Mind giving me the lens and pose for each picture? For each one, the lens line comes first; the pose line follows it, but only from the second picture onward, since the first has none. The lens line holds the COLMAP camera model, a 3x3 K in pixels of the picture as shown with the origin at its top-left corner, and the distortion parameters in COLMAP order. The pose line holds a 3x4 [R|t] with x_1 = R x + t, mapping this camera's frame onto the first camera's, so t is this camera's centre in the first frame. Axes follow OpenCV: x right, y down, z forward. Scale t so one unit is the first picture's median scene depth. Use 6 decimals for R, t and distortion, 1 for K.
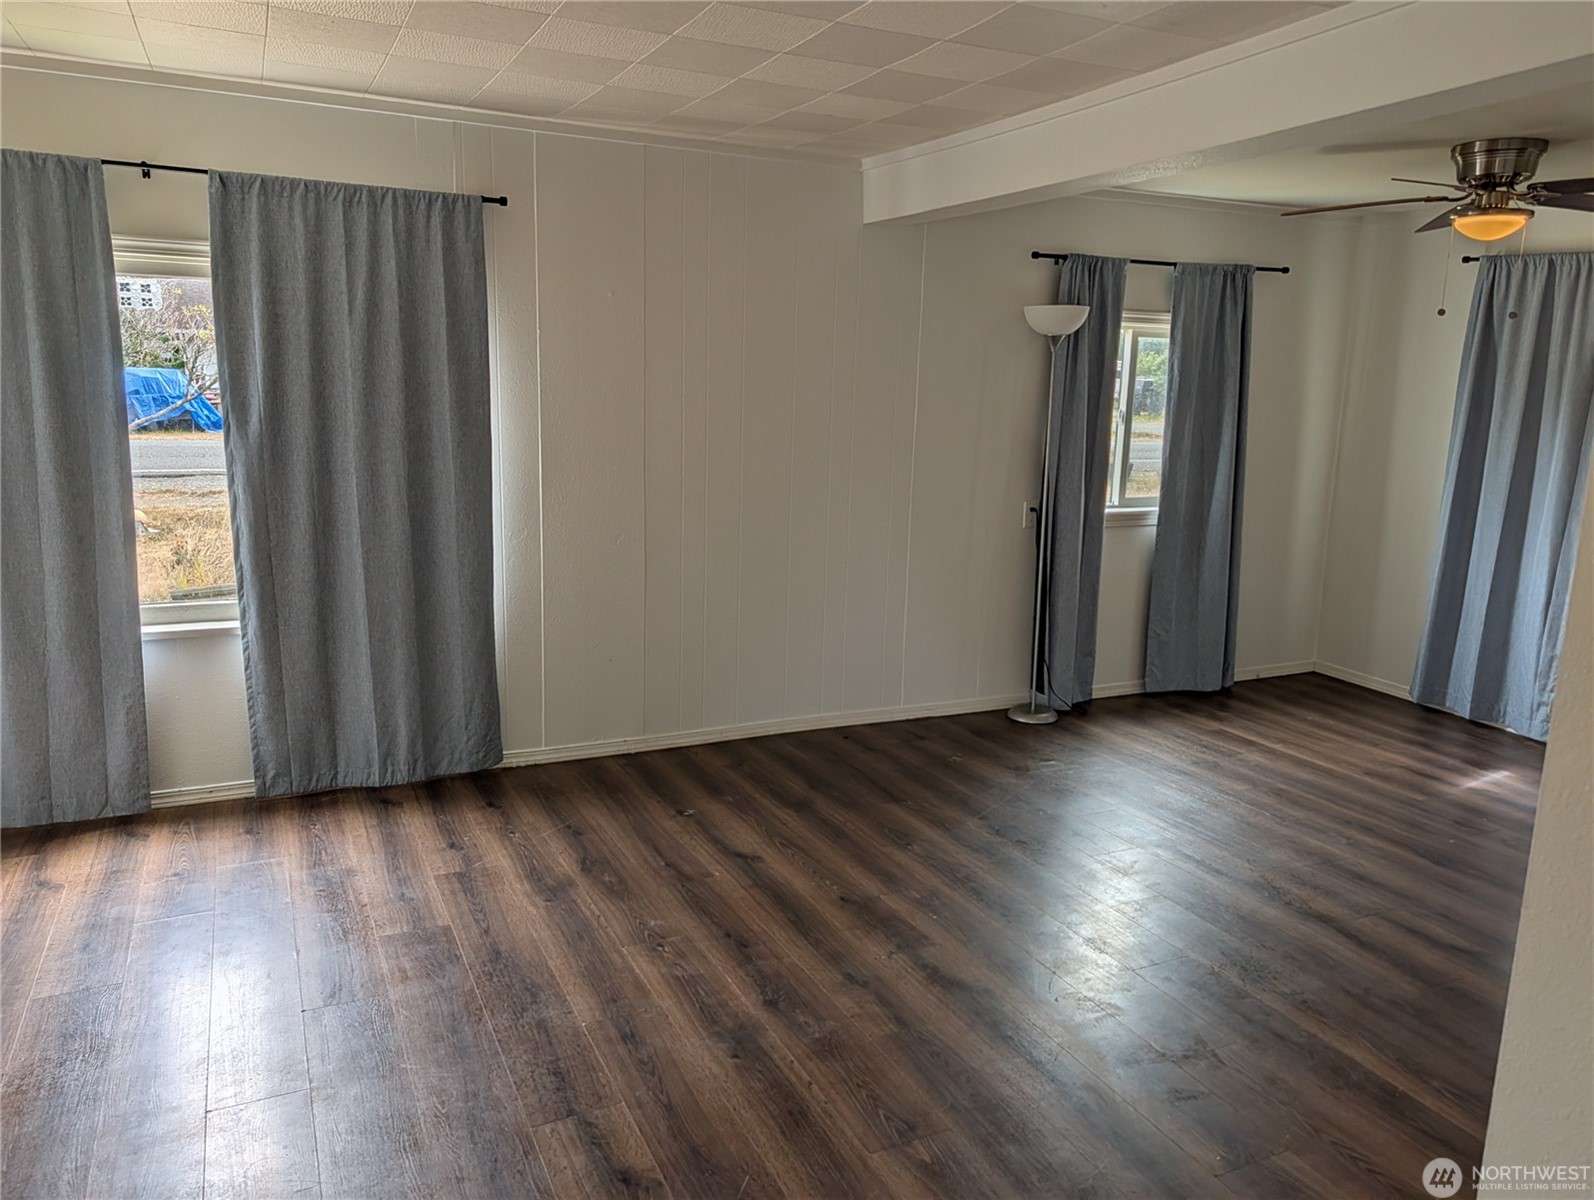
lens RADIAL K [[1141.9, 0, 791.4], [0, 1141.9, 613.8], [0, 0, 1]] dist [0.036416, -0.024058]
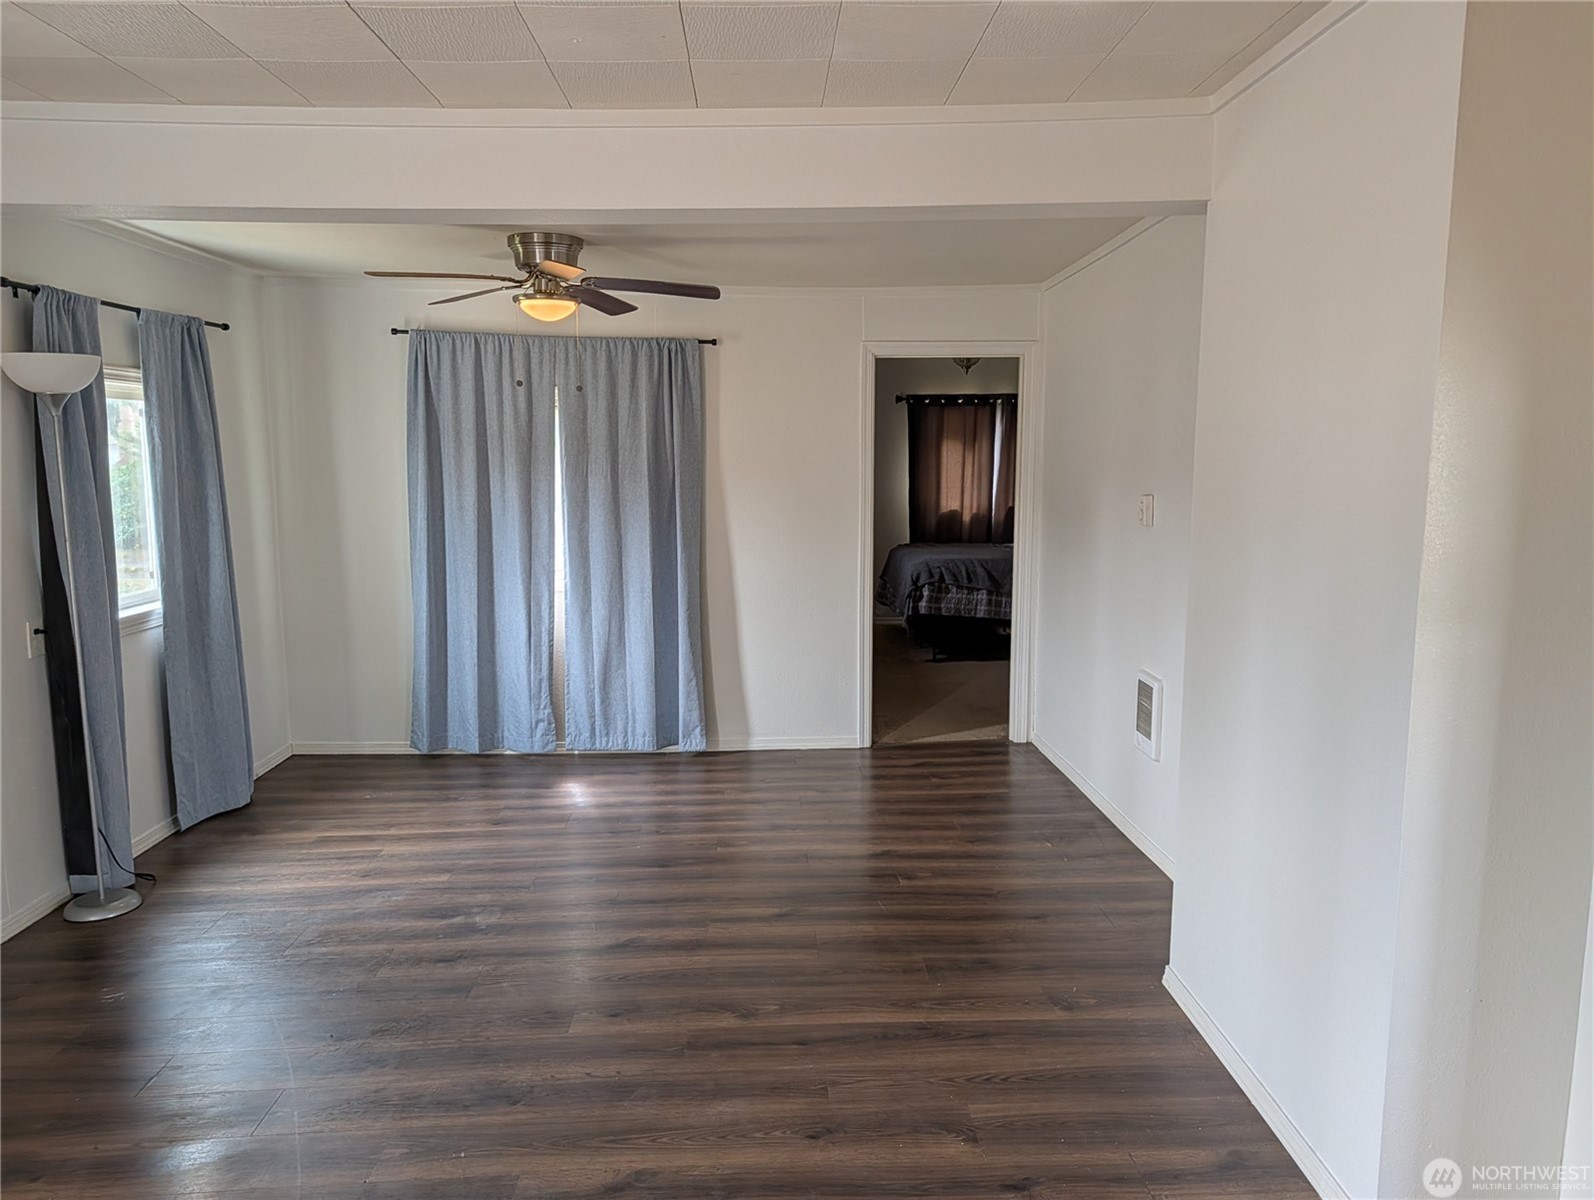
lens RADIAL K [[1169.7, 0, 797.0], [0, 1169.7, 600.0], [0, 0, 1]] dist [0.036358, -0.001493]
pose [[0.384888, -0.144312, 0.911611, -0.291605], [0.204481, 0.976488, 0.068249, -0.065756], [-0.900027, 0.160139, 0.405348, 0.274039]]
